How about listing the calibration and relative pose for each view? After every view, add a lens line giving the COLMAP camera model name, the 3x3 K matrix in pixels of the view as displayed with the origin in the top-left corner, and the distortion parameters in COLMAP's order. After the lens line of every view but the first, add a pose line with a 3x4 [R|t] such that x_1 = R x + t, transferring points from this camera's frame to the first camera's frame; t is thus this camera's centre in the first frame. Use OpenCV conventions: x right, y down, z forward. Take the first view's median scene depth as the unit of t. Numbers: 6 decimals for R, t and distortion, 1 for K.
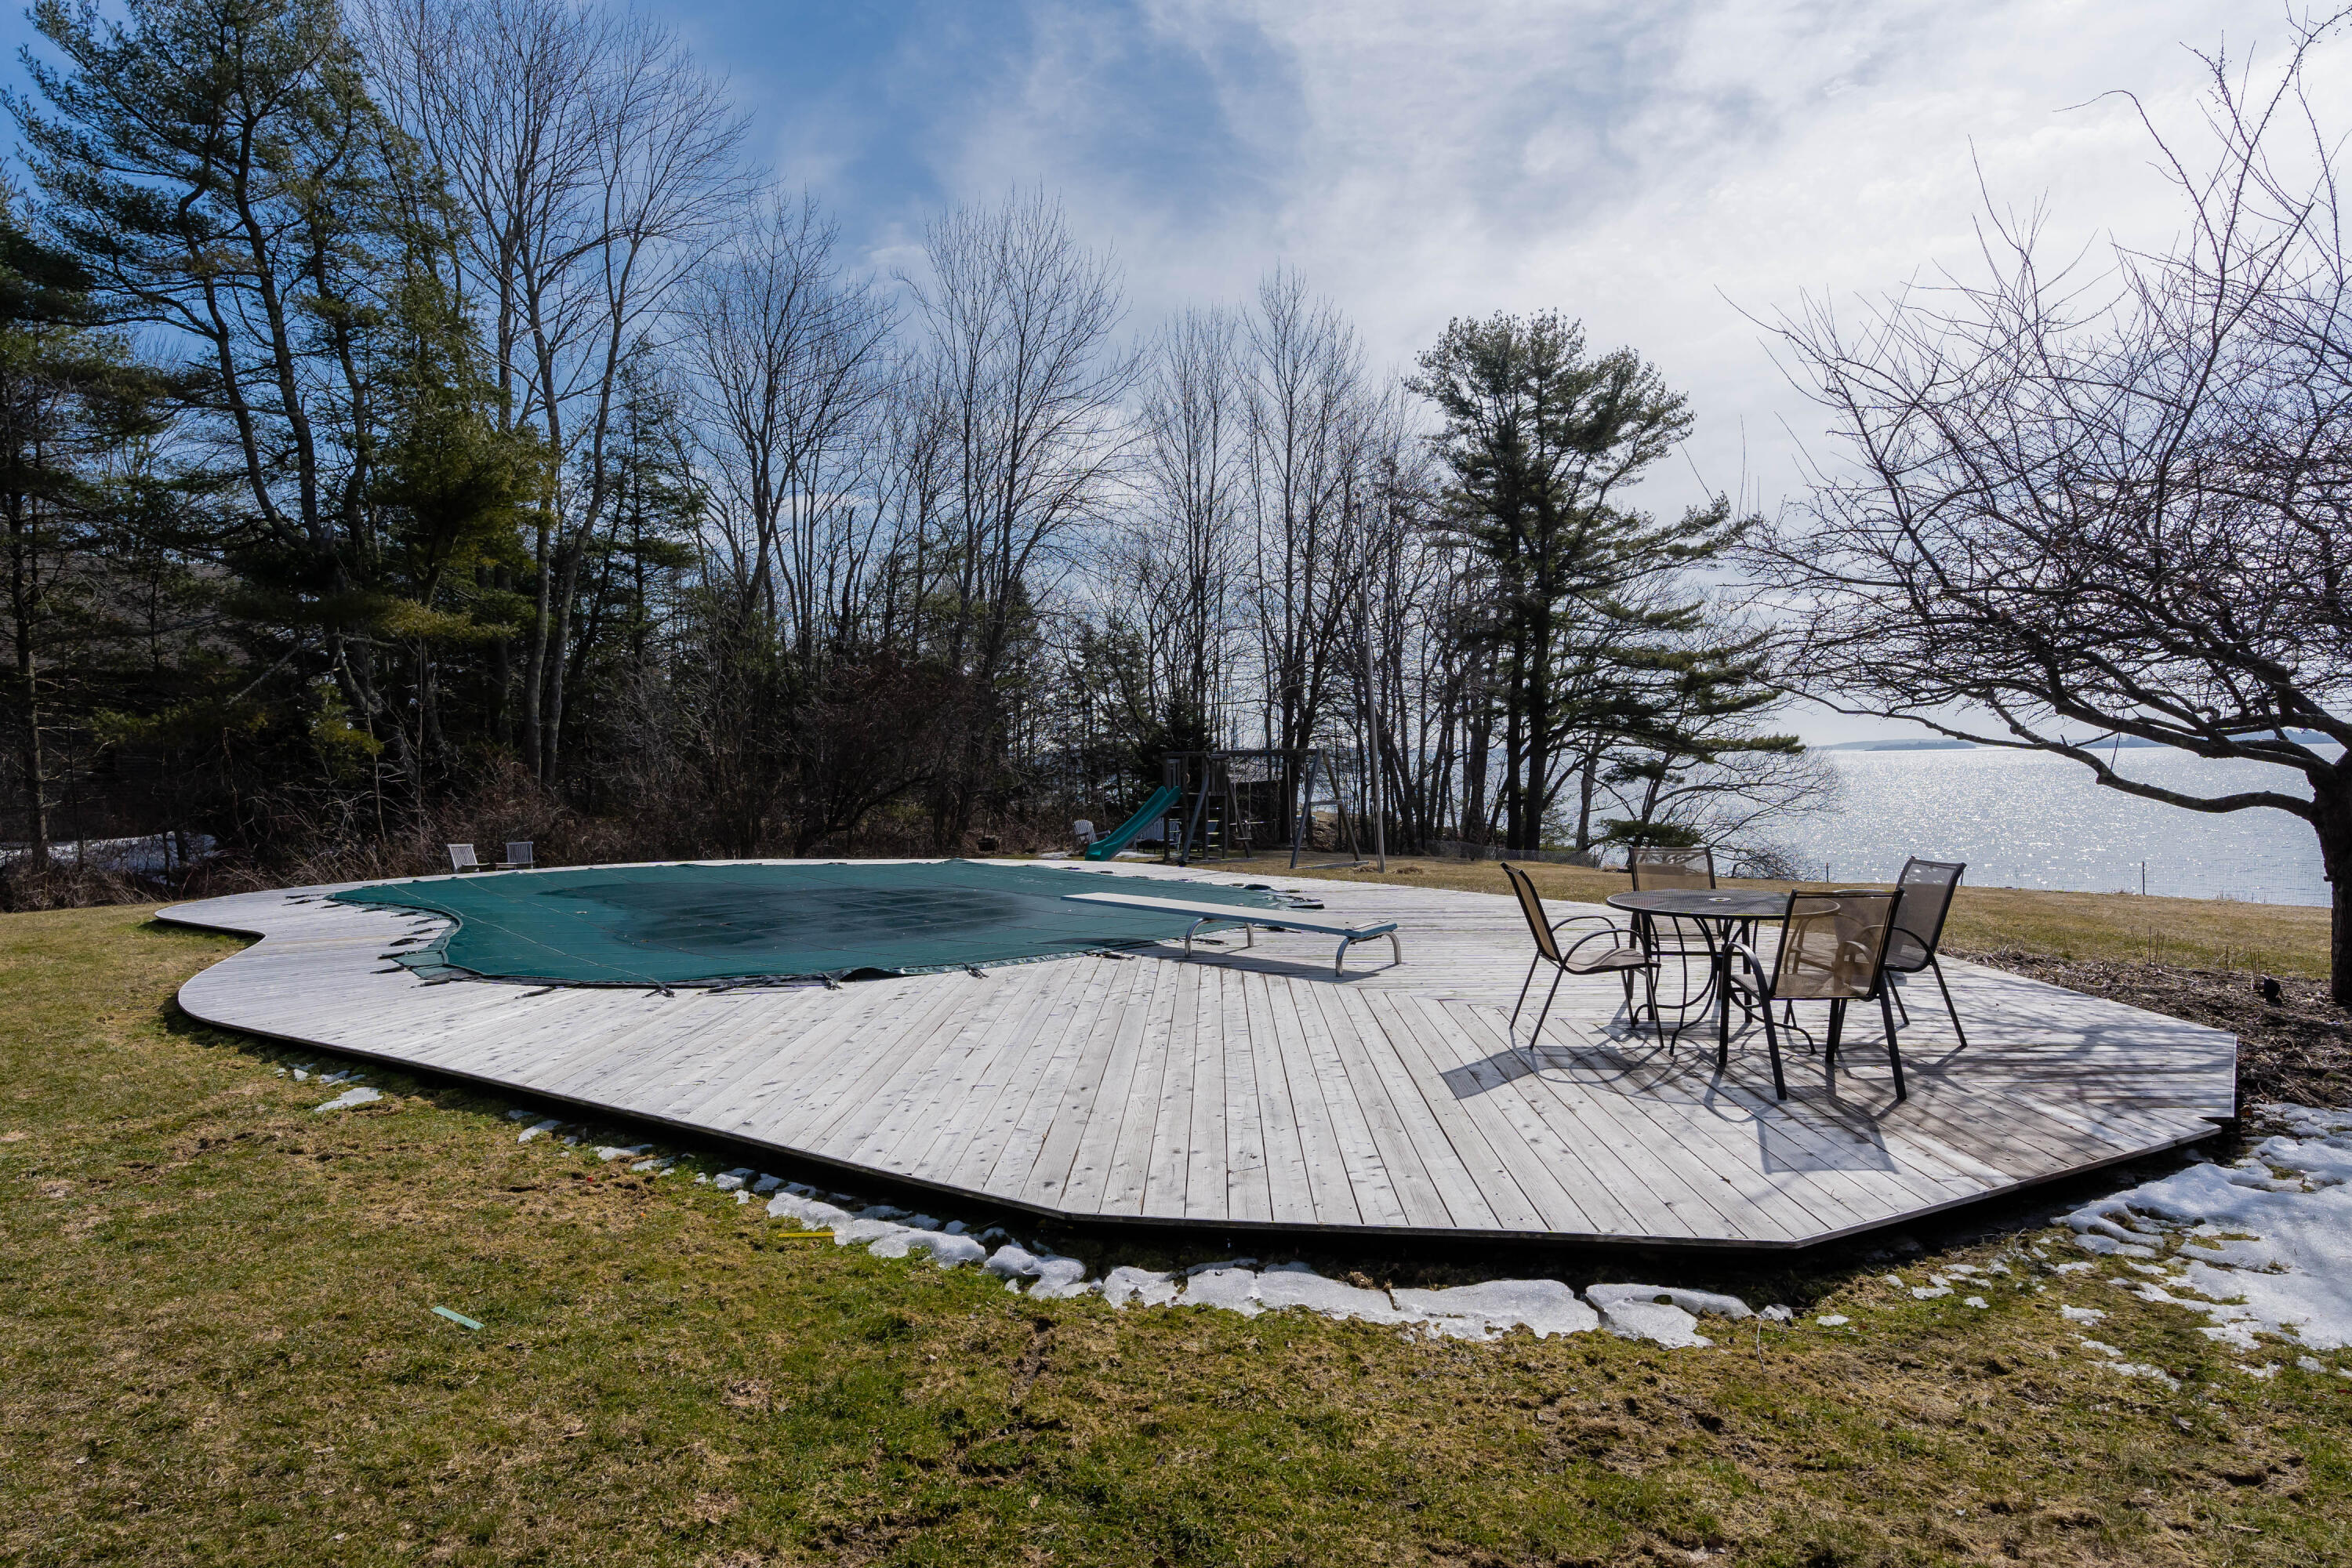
lens RADIAL K [[1365.5, 0, 1183.1], [0, 1365.5, 774.2], [0, 0, 1]] dist [0.000460, 0.000288]
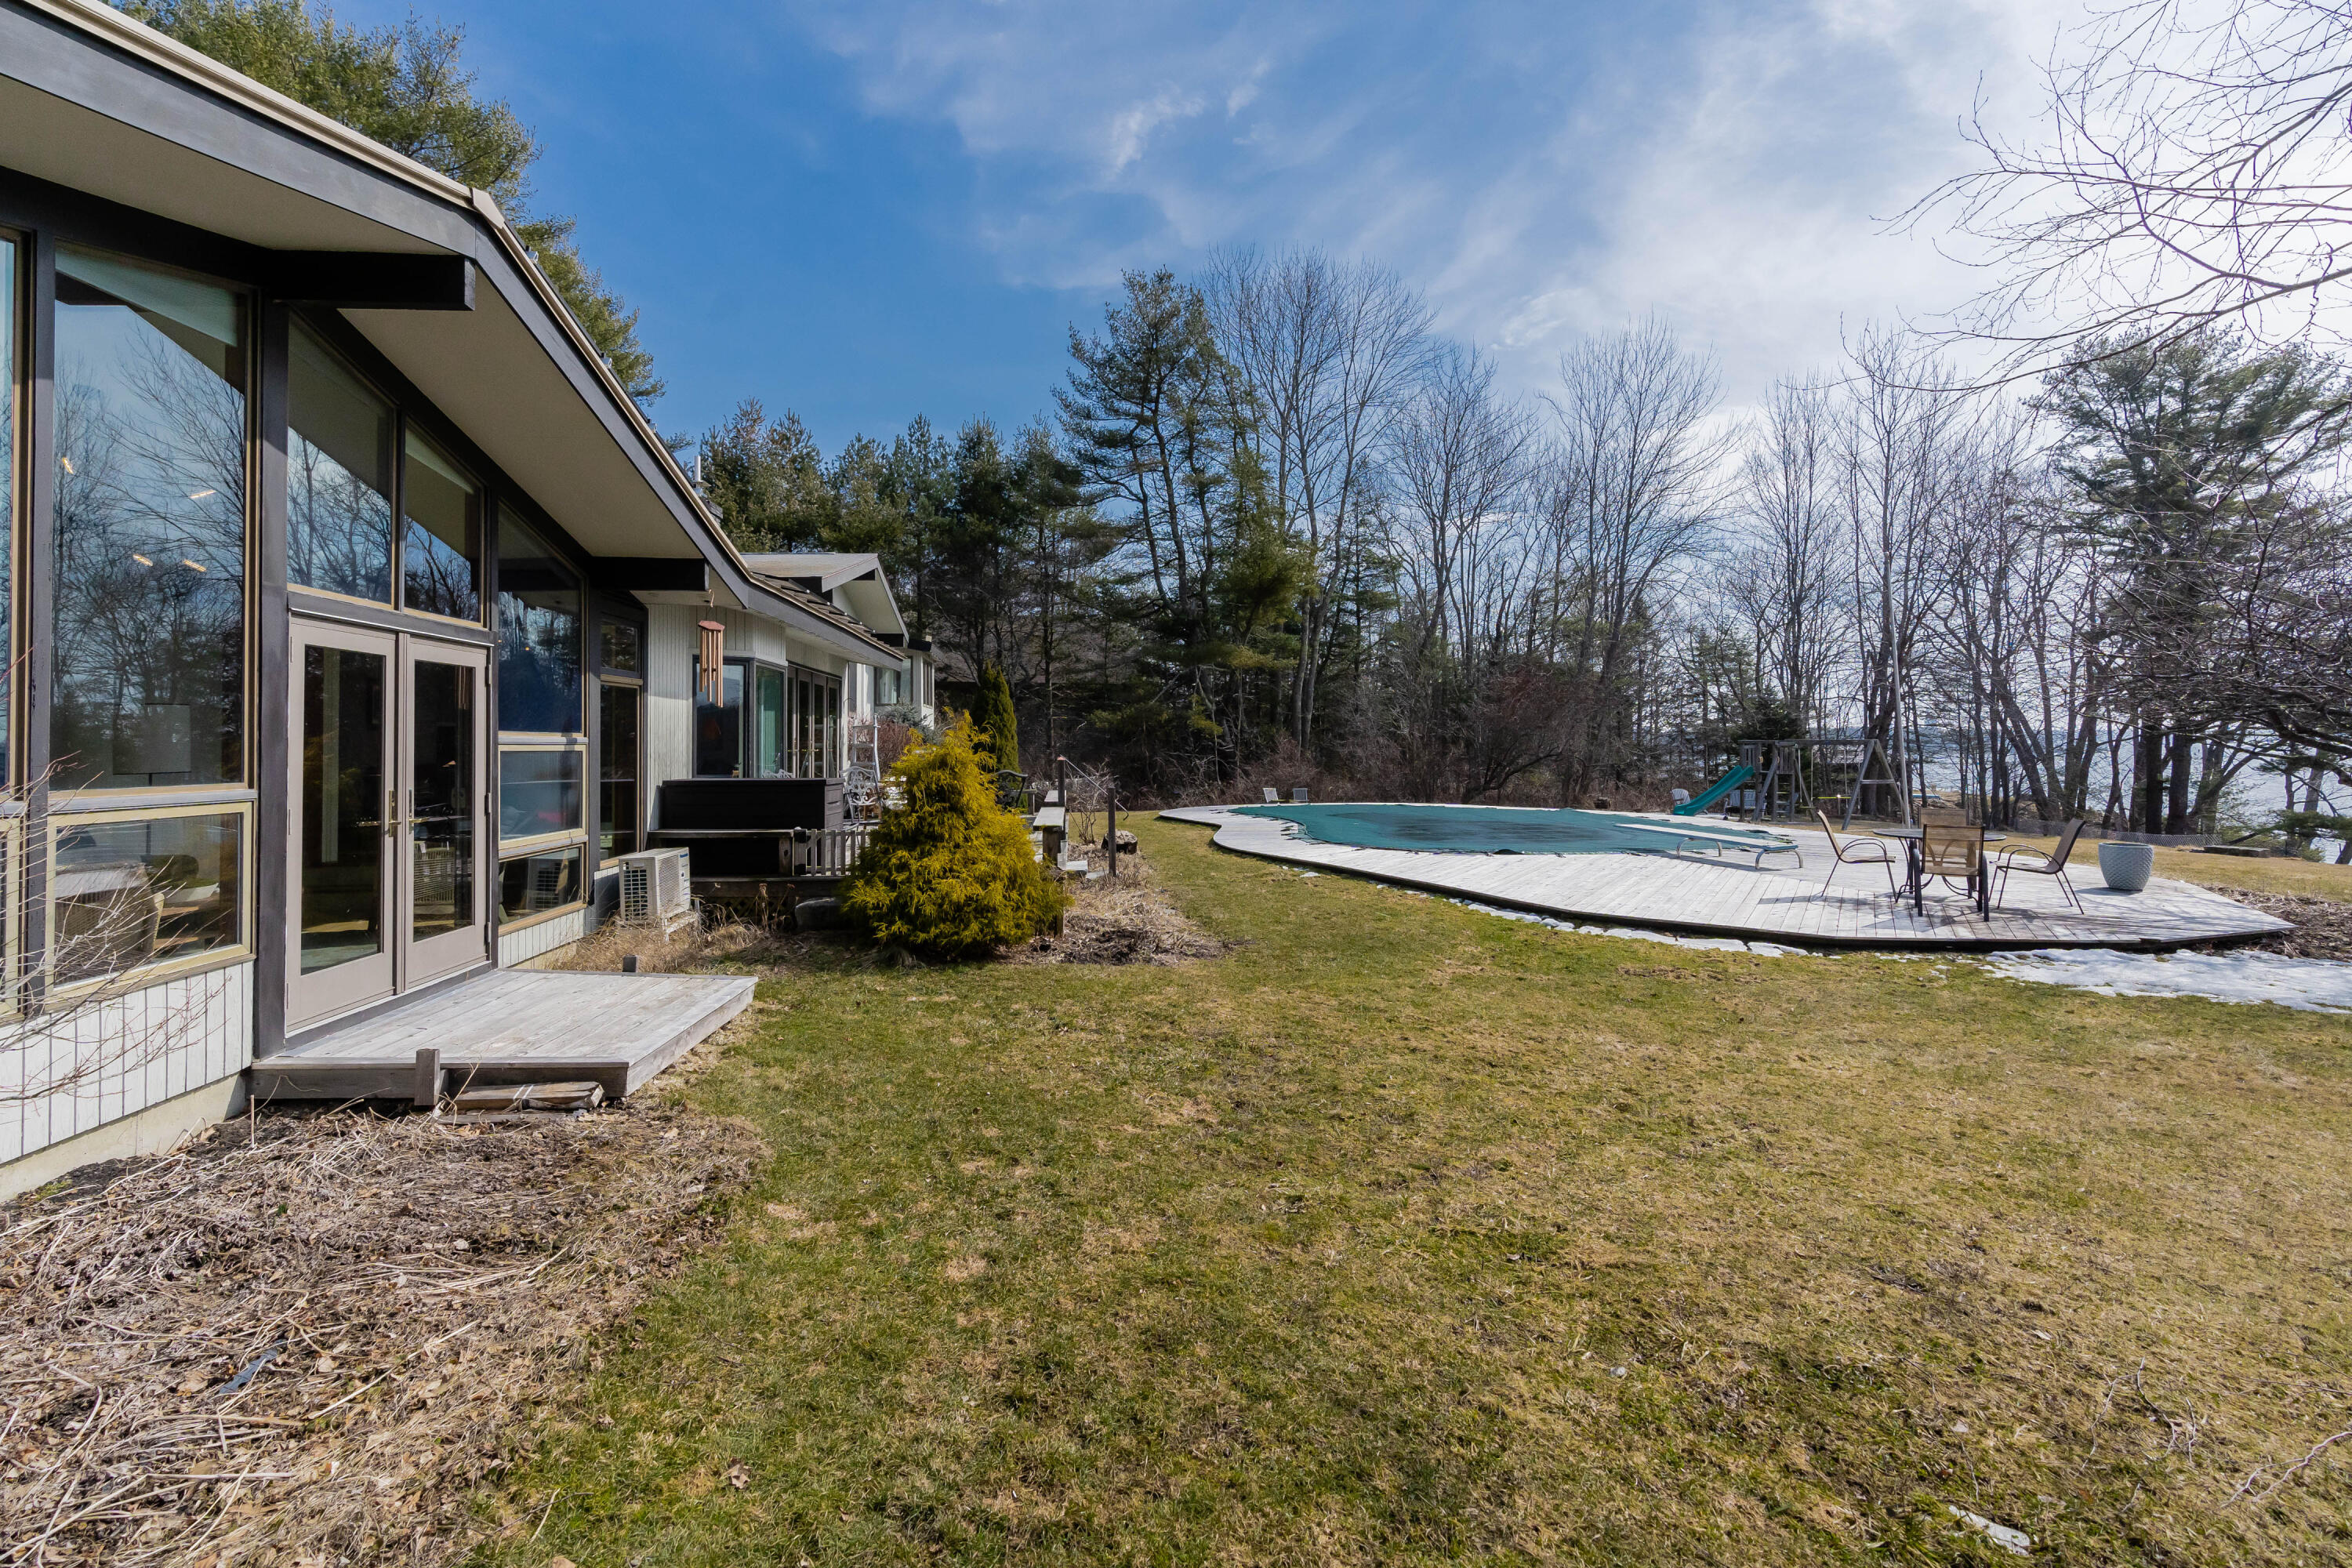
lens RADIAL K [[1098.3, 0, 1119.5], [0, 1098.3, 720.4], [0, 0, 1]] dist [-0.010849, 0.001019]
pose [[0.839741, 0.006464, -0.542949, 0.042941], [-0.018676, 0.999681, -0.016983, -0.004333], [0.542666, 0.024401, 0.839594, -0.173836]]
